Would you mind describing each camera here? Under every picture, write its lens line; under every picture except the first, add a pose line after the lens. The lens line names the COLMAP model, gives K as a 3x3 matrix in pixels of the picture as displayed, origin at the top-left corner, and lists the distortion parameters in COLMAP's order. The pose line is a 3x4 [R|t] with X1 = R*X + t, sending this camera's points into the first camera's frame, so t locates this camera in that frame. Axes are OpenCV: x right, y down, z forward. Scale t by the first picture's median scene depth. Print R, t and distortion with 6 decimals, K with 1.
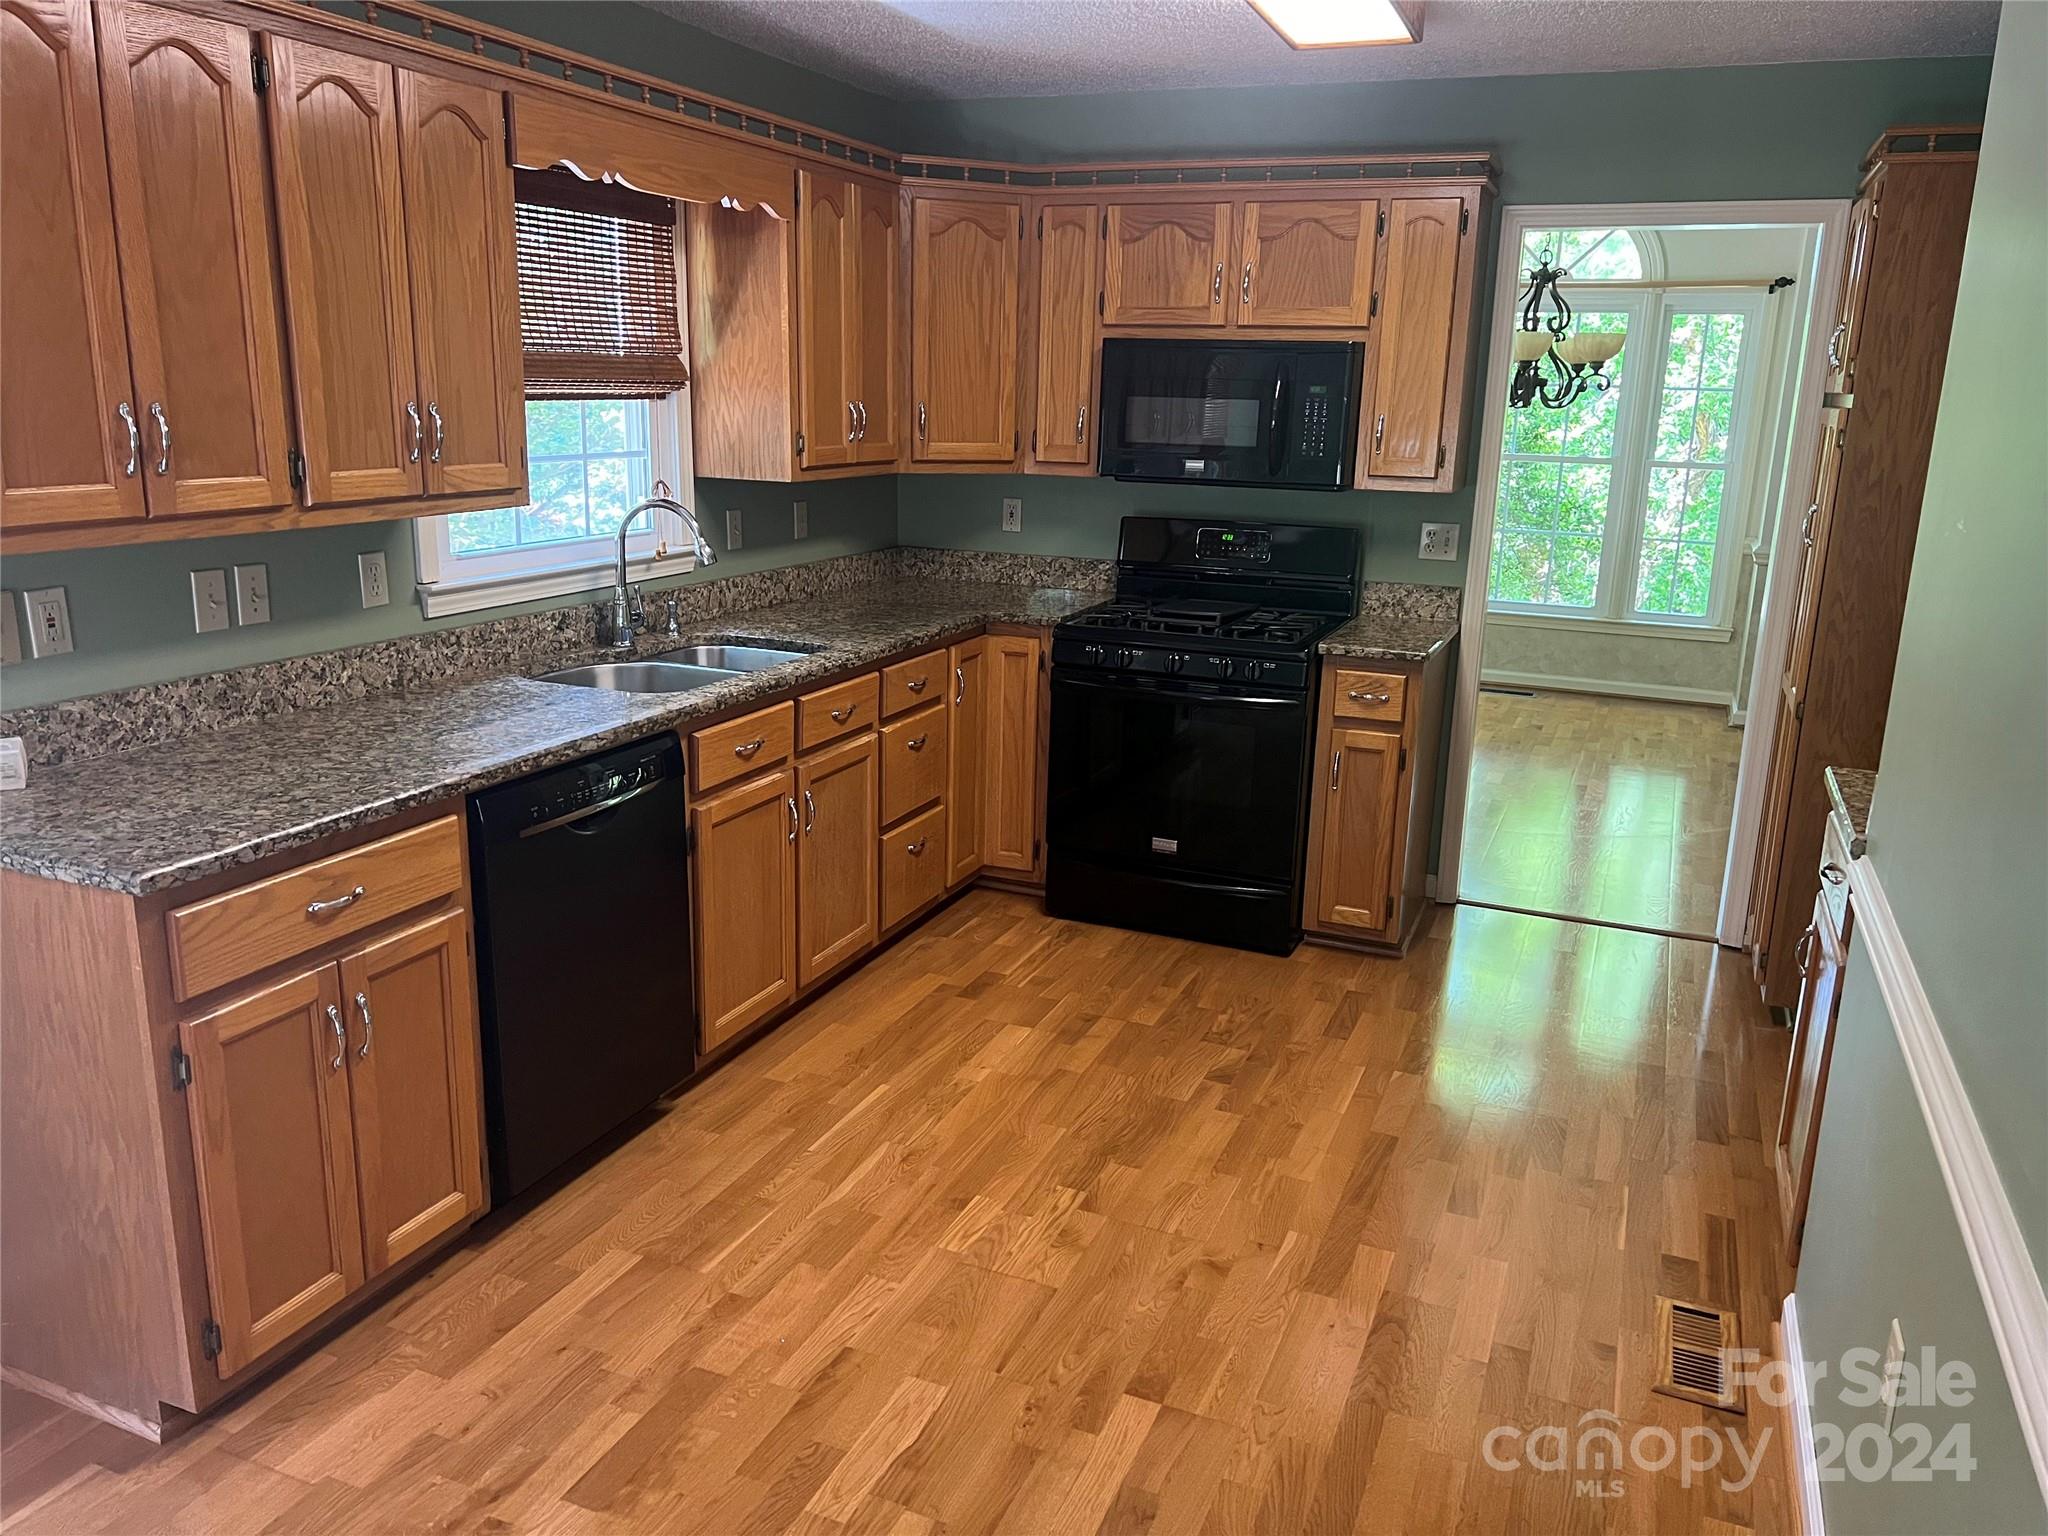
lens RADIAL K [[1528.7, 0, 1012.6], [0, 1528.7, 785.6], [0, 0, 1]] dist [0.060444, -0.076264]
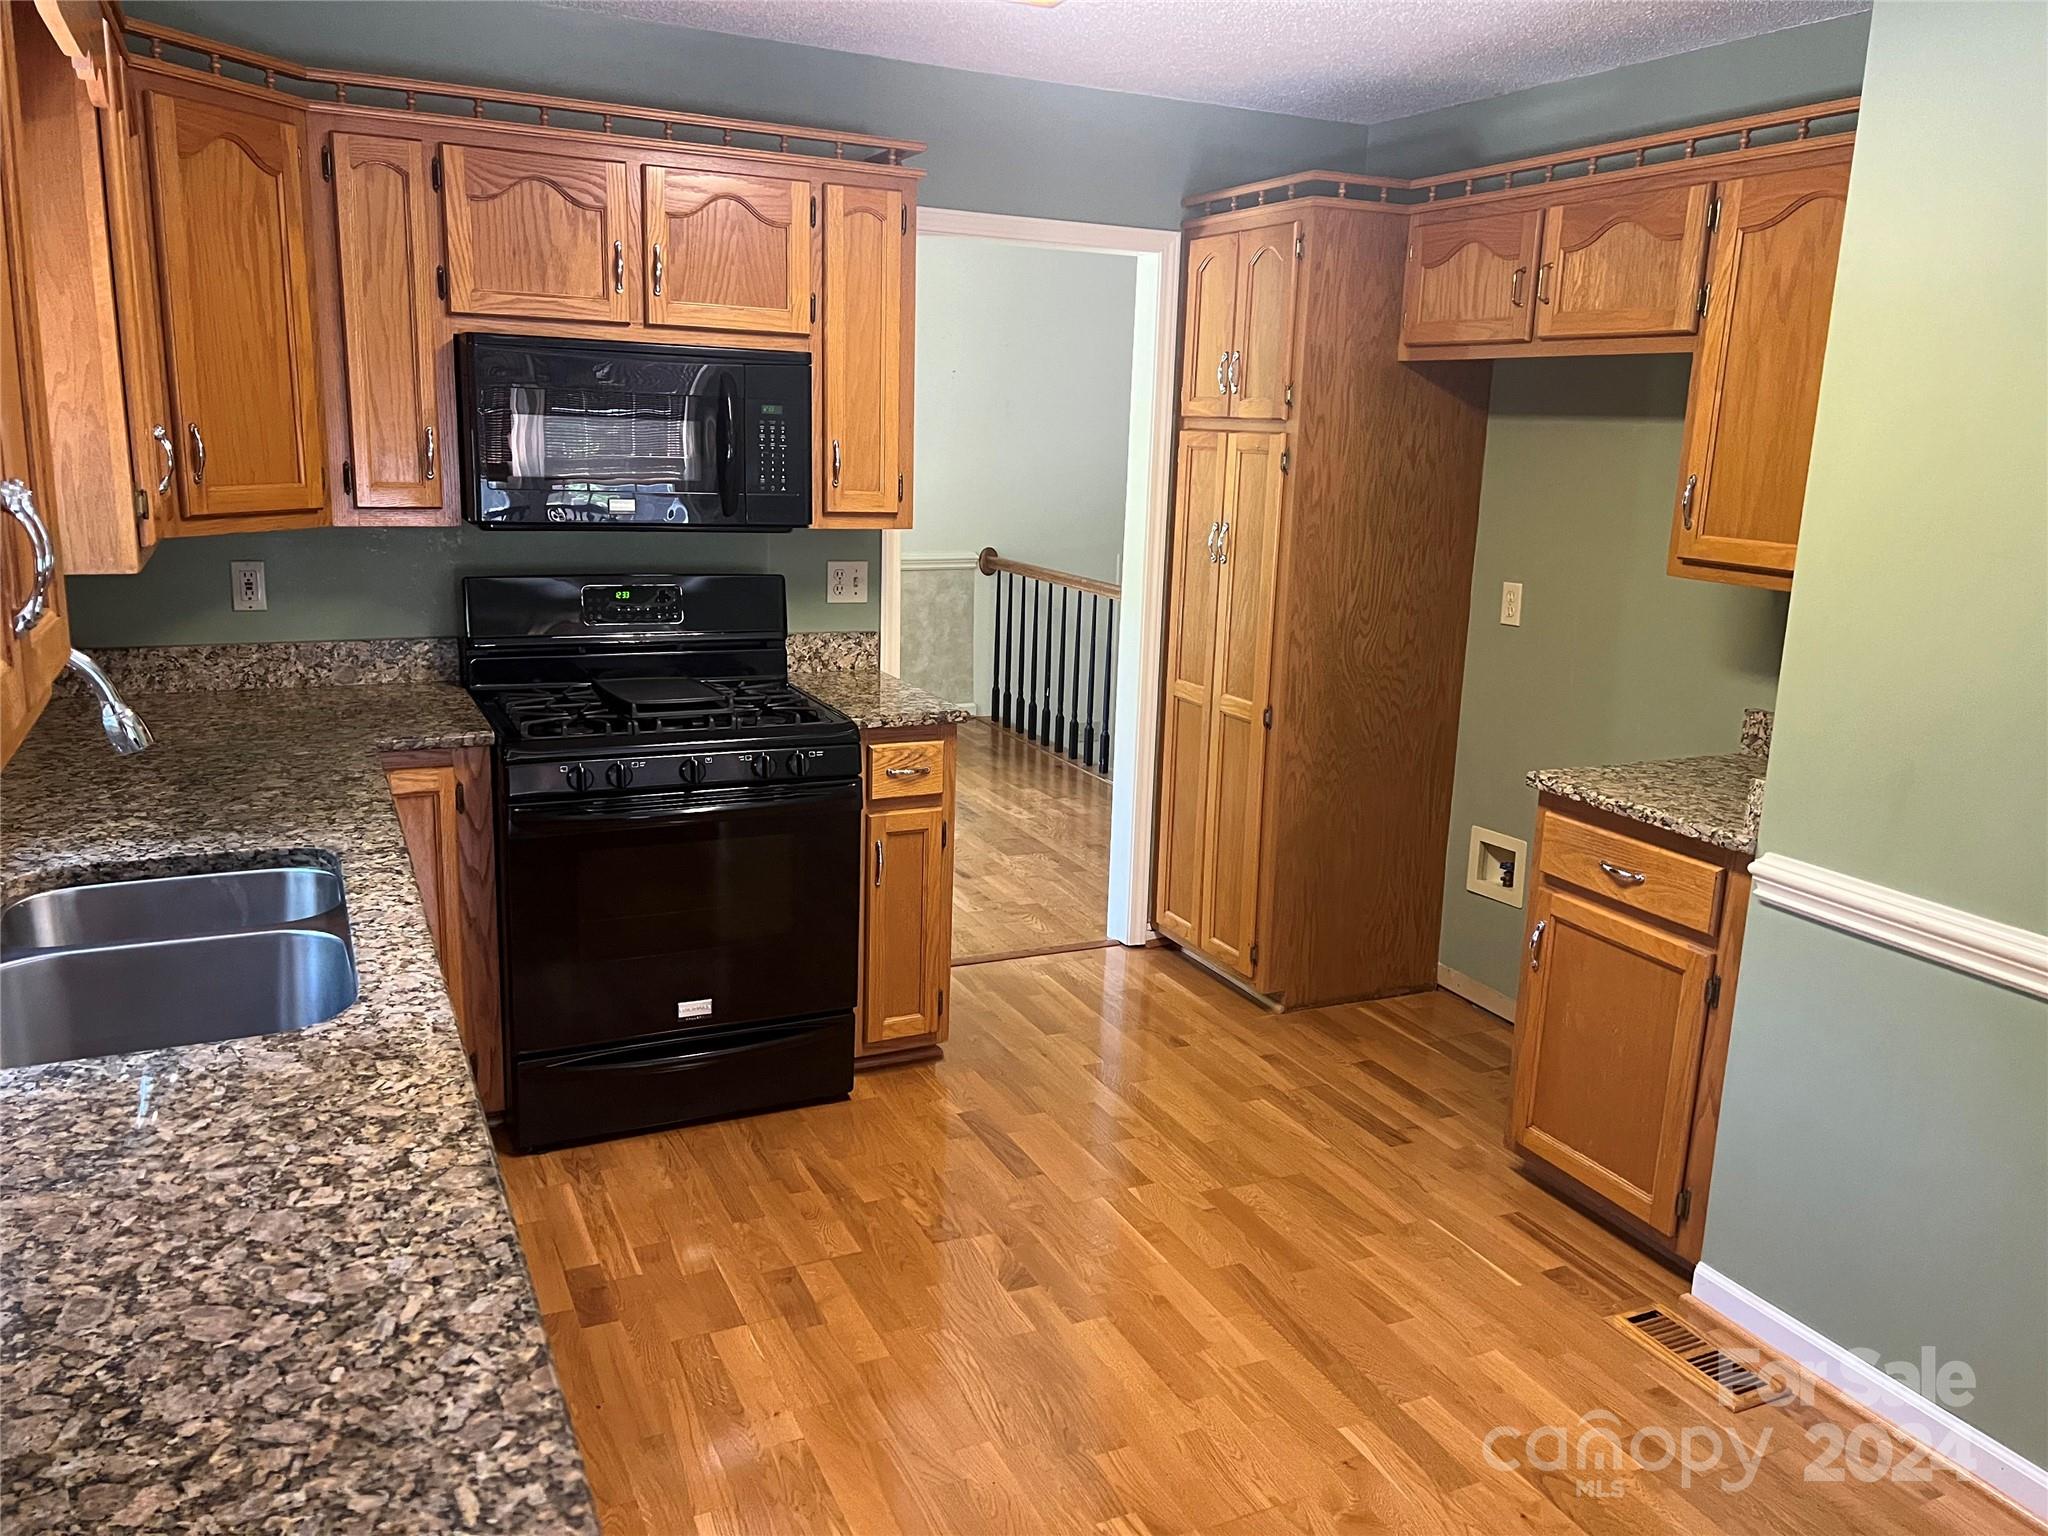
lens RADIAL K [[1528.7, 0, 1028.9], [0, 1528.7, 765.3], [0, 0, 1]] dist [0.060444, -0.076264]
pose [[0.664159, -0.167906, 0.728492, -0.323745], [0.175662, 0.982220, 0.066237, -0.100211], [-0.726661, 0.083976, 0.681844, 0.354761]]
